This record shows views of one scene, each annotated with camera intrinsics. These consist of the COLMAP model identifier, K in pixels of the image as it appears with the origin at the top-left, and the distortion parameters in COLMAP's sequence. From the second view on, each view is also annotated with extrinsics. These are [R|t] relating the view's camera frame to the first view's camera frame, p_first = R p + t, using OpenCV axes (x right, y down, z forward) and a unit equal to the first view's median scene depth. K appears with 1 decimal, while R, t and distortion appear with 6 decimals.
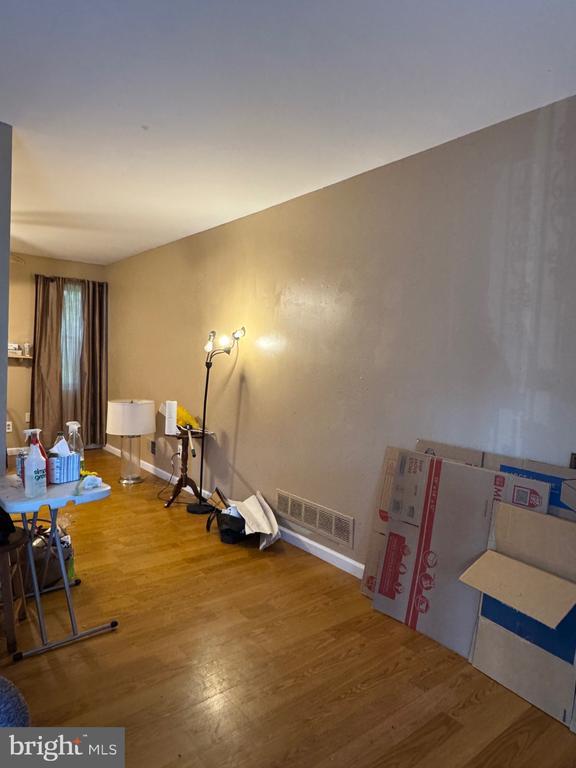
lens RADIAL K [[492.7, 0, 288.0], [0, 492.7, 384.0], [0, 0, 1]] dist [0.000139, -0.000214]
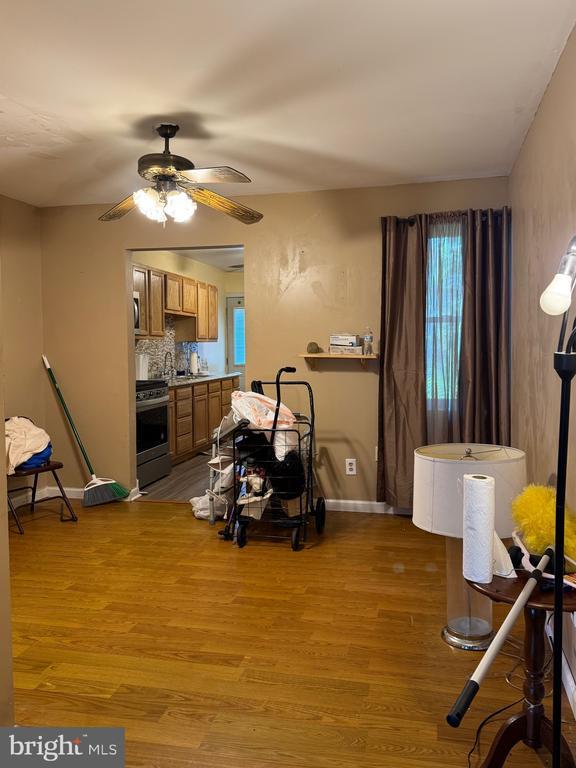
lens RADIAL K [[596.9, 0, 288.0], [0, 596.9, 384.0], [0, 0, 1]] dist [0.007538, 0.001199]
pose [[0.610253, -0.006693, -0.792178, -0.004939], [0.012123, 0.999926, 0.000891, -0.021197], [0.792114, -0.010147, 0.610289, 0.457306]]
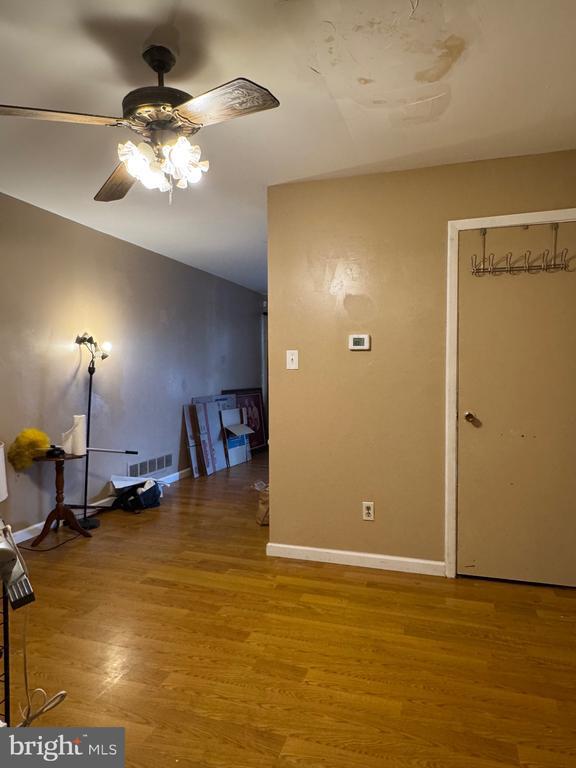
lens RADIAL K [[492.7, 0, 288.0], [0, 492.7, 384.0], [0, 0, 1]] dist [0.000139, -0.000214]
pose [[-0.543449, -0.075539, 0.836036, -0.787396], [-0.010671, 0.996484, 0.083099, -0.064395], [-0.839374, 0.036239, -0.542345, 0.802497]]
